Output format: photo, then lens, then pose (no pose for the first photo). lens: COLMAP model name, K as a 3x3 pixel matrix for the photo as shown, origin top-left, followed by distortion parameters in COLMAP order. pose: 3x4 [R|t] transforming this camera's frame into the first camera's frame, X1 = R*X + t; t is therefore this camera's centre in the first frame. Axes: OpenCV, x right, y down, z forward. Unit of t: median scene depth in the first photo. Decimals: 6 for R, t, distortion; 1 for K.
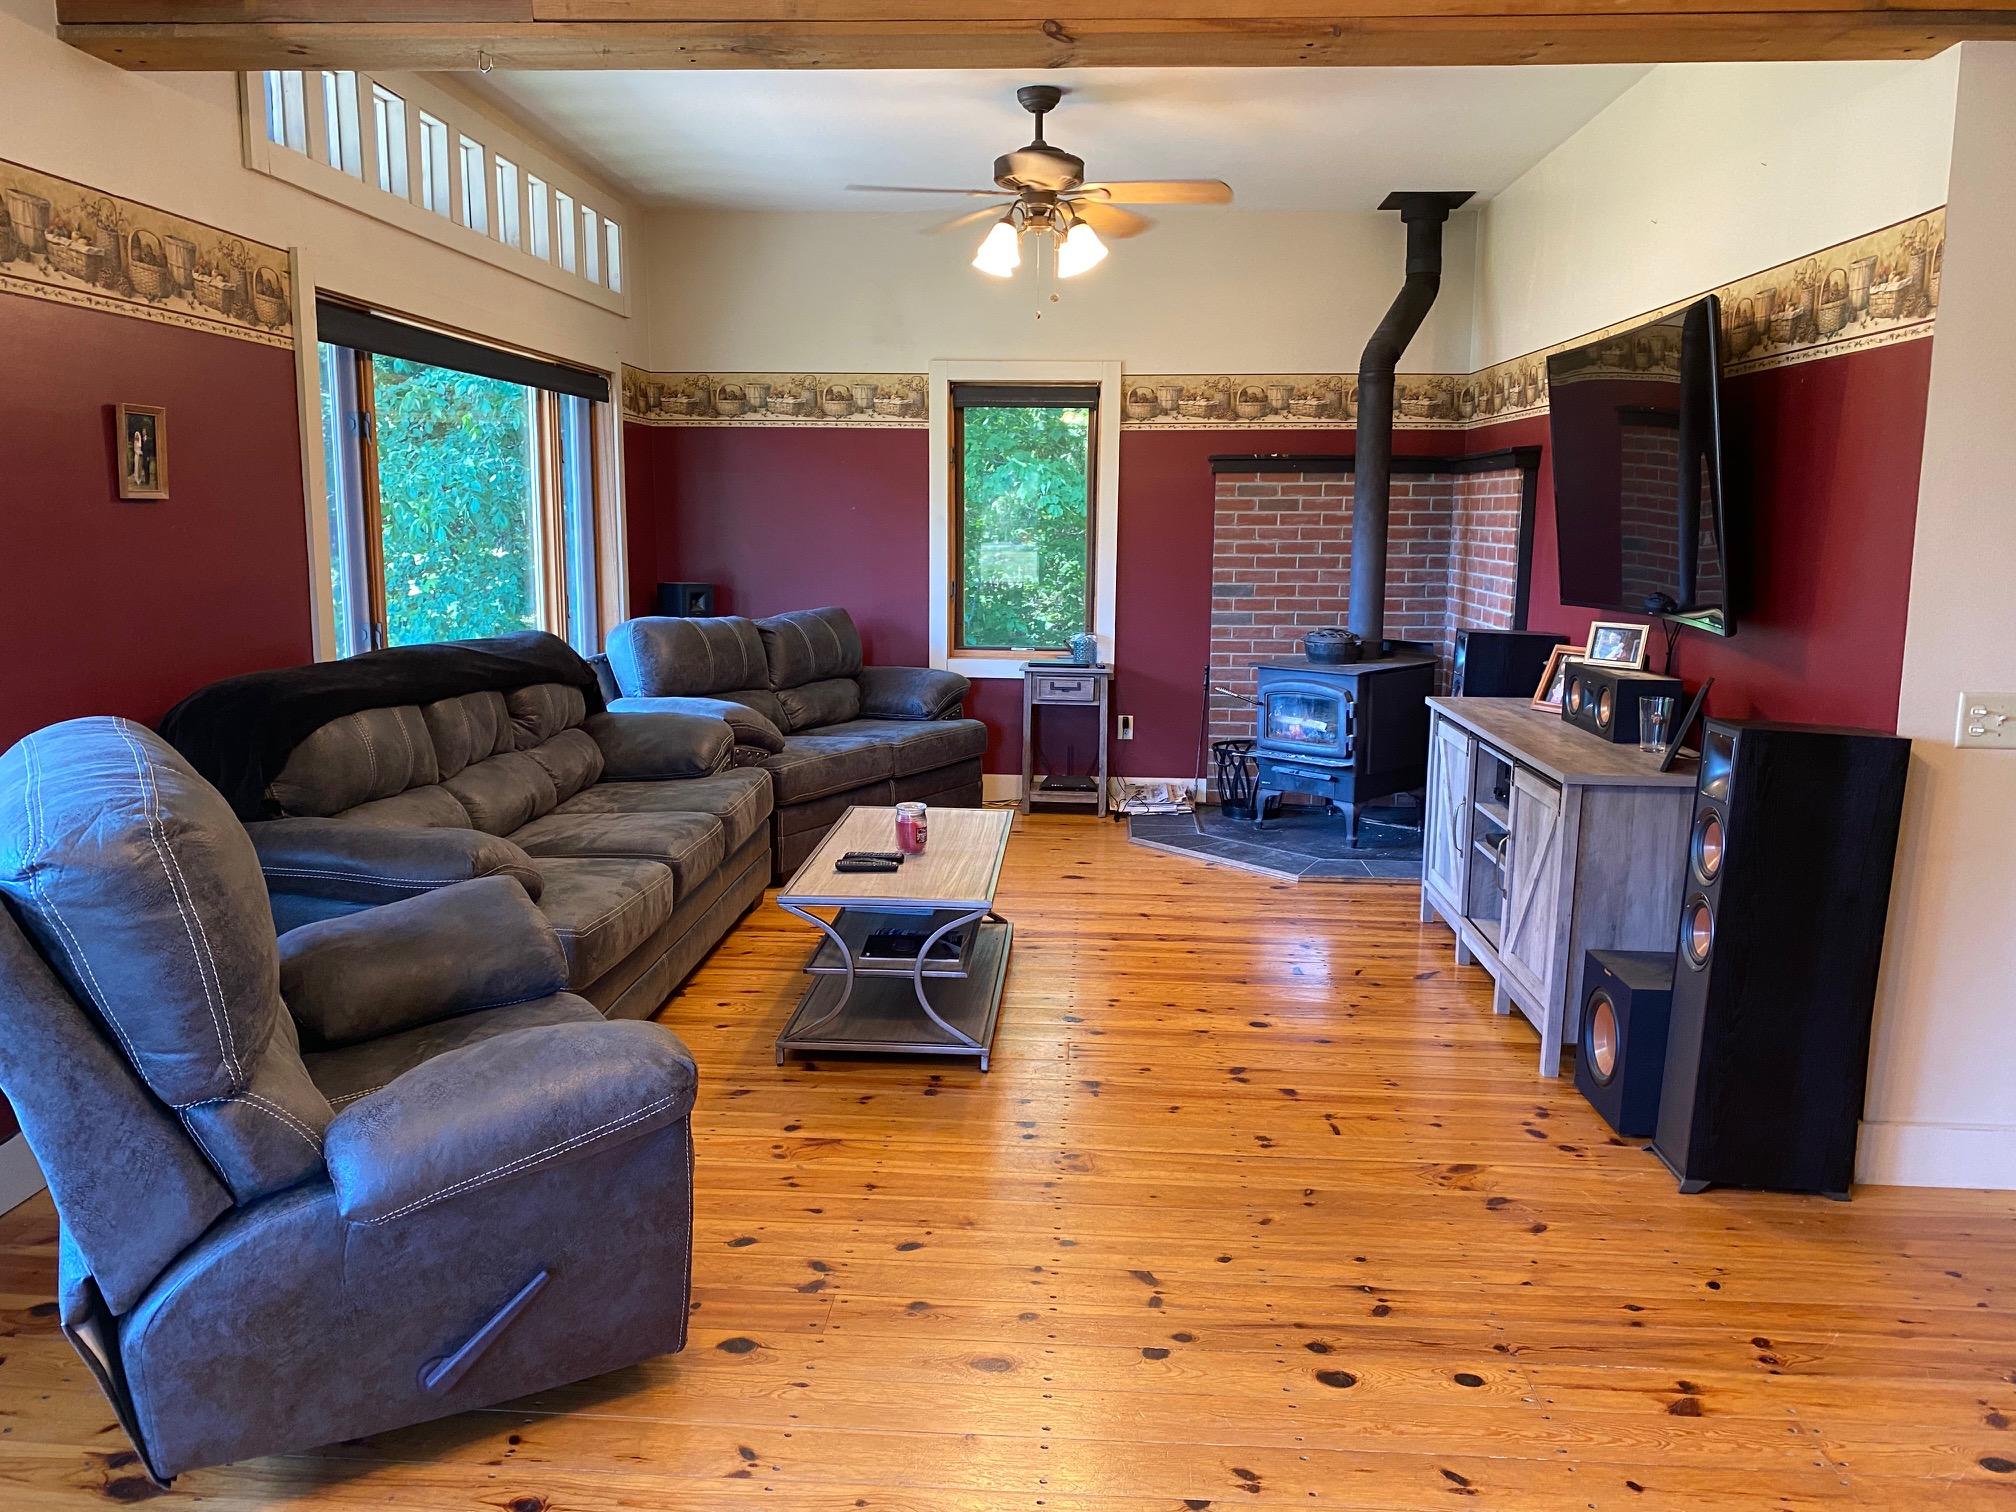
lens RADIAL K [[1542.1, 0, 1017.5], [0, 1542.1, 755.4], [0, 0, 1]] dist [0.049957, -0.035201]
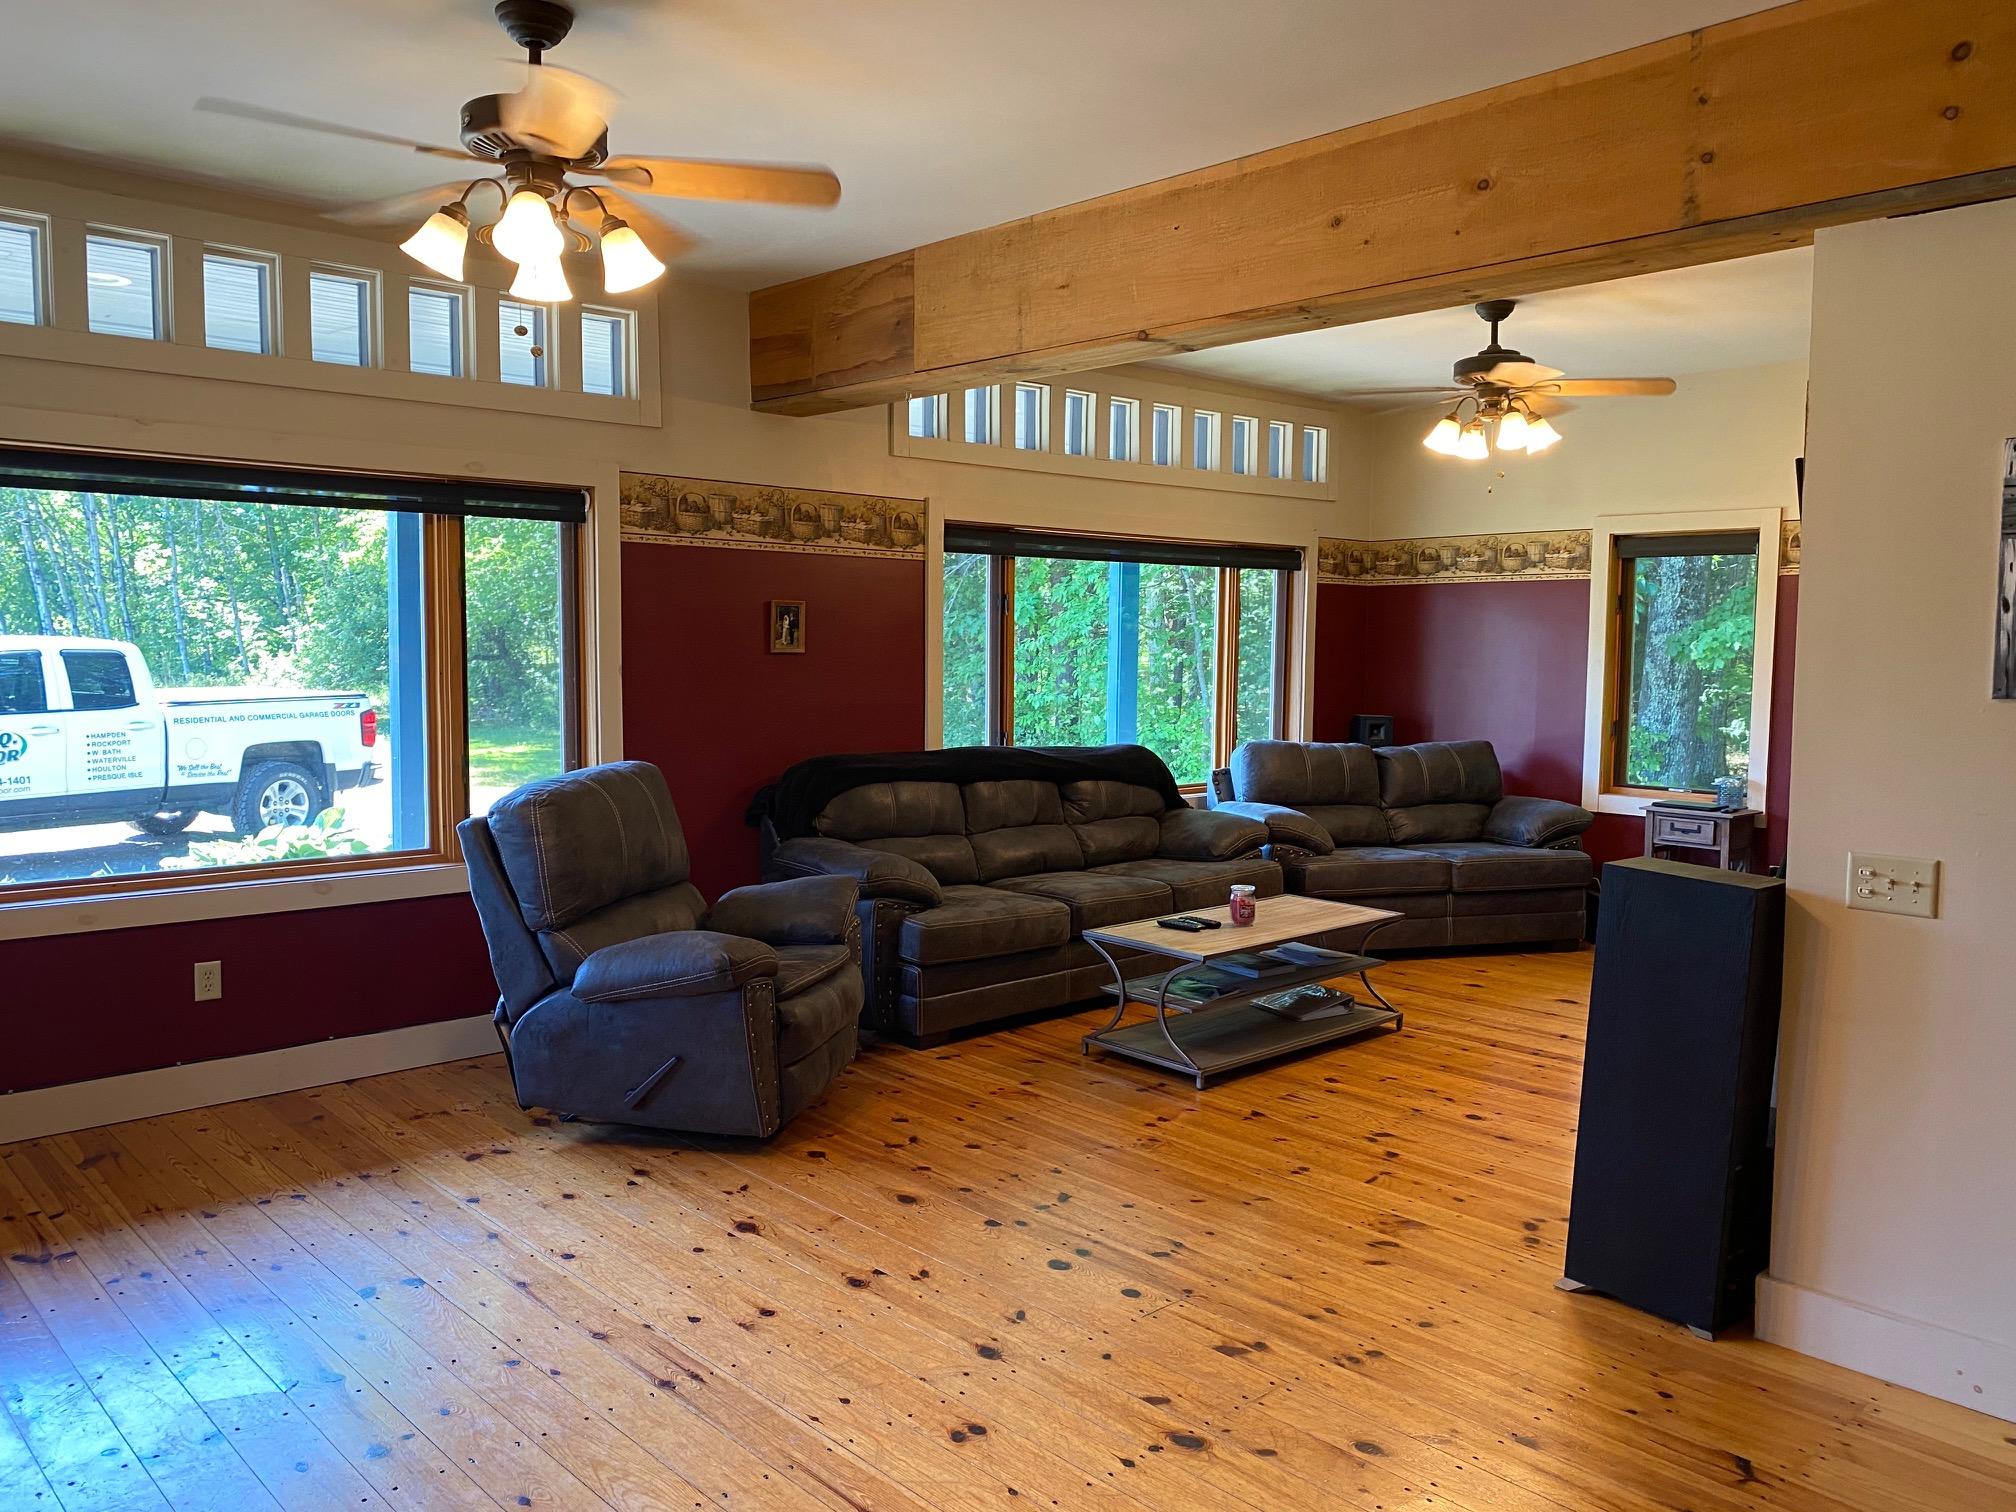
lens RADIAL K [[1542.1, 0, 1009.9], [0, 1542.1, 764.5], [0, 0, 1]] dist [0.049957, -0.035201]
pose [[0.720382, 0.053928, -0.691478, 0.719177], [-0.109940, 0.993247, -0.037073, 0.000068], [0.684808, 0.102728, 0.721446, -0.069707]]
